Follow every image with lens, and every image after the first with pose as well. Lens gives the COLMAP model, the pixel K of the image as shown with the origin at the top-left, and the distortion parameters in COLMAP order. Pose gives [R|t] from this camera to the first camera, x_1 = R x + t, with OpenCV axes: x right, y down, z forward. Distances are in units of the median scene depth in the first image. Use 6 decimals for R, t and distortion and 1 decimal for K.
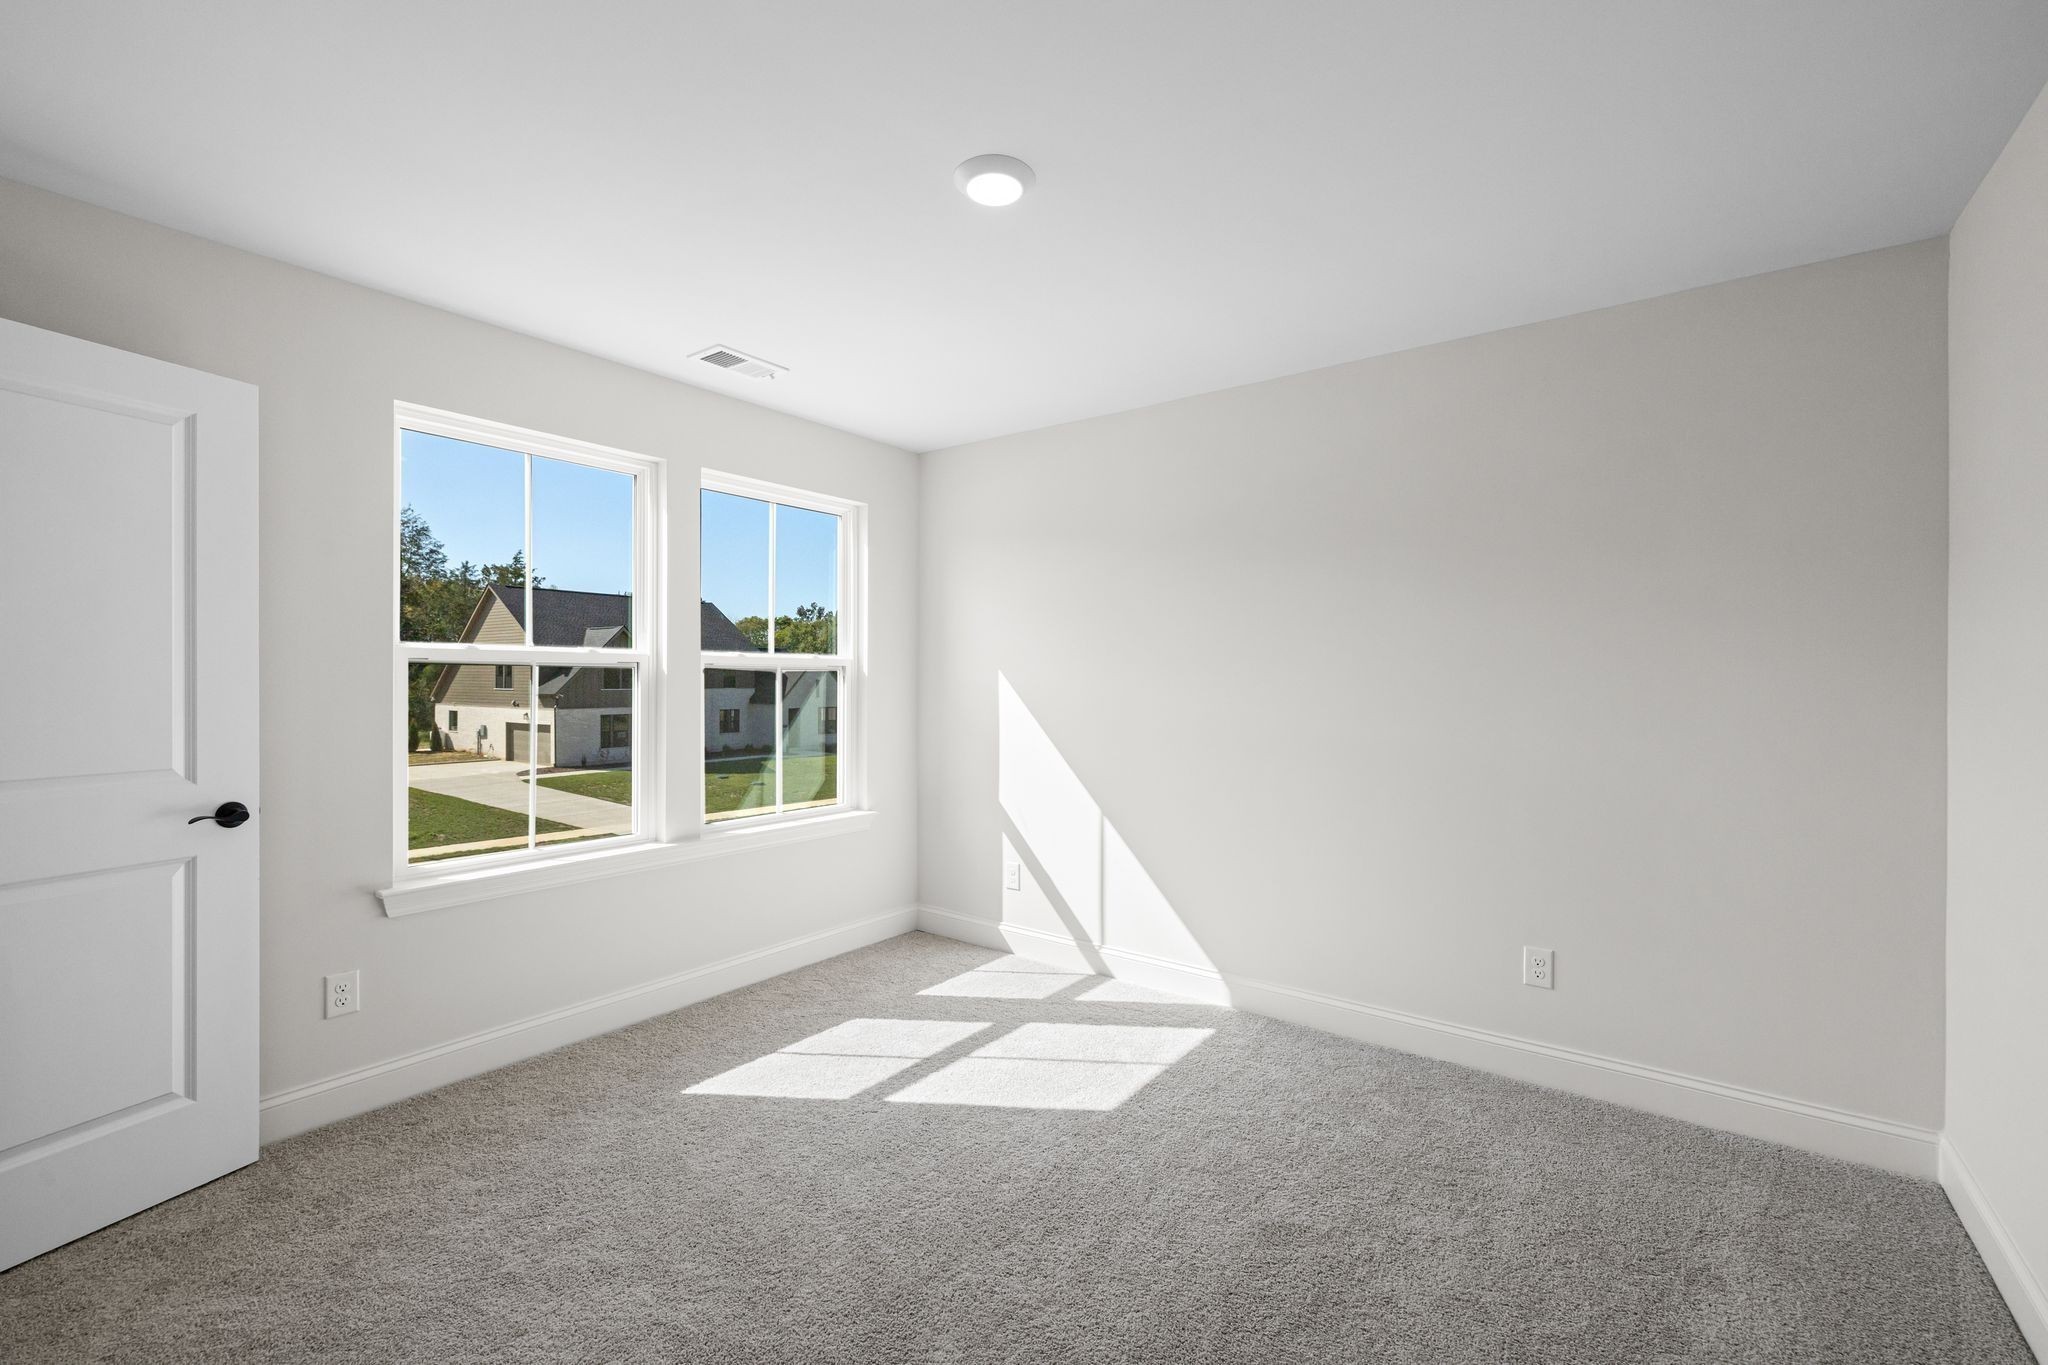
lens RADIAL K [[839.8, 0, 1030.1], [0, 839.8, 689.1], [0, 0, 1]] dist [-0.000267, -0.000025]
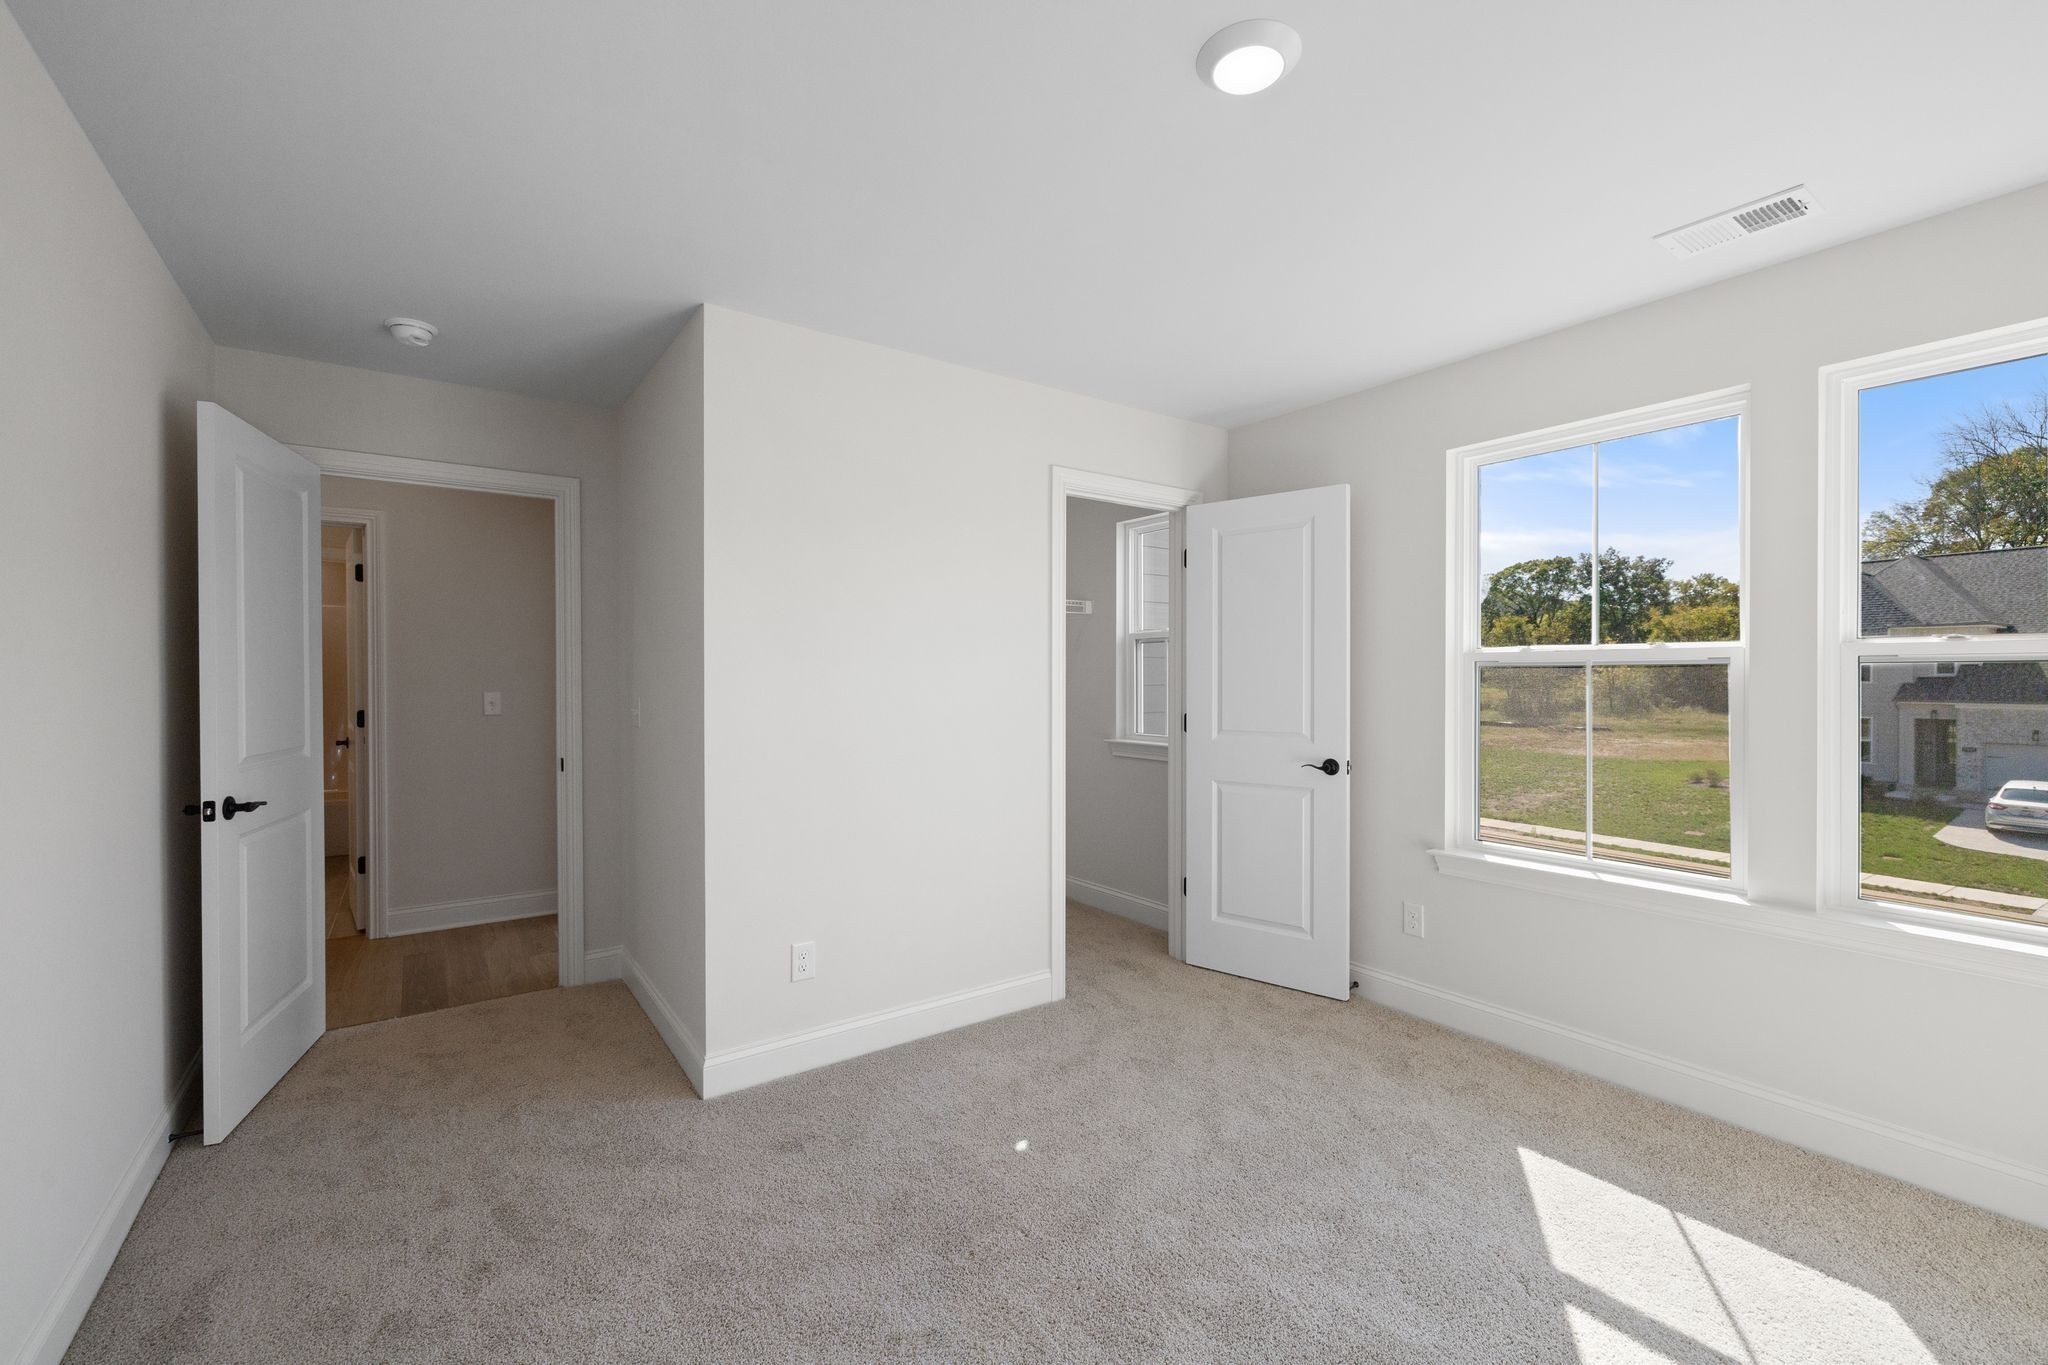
lens RADIAL K [[839.8, 0, 1029.5], [0, 839.8, 686.8], [0, 0, 1]] dist [-0.000267, -0.000025]
pose [[-0.292419, 0.004414, -0.956280, 0.585737], [-0.012717, 0.999883, 0.008504, -0.003969], [0.956206, 0.014647, -0.292328, 0.771662]]
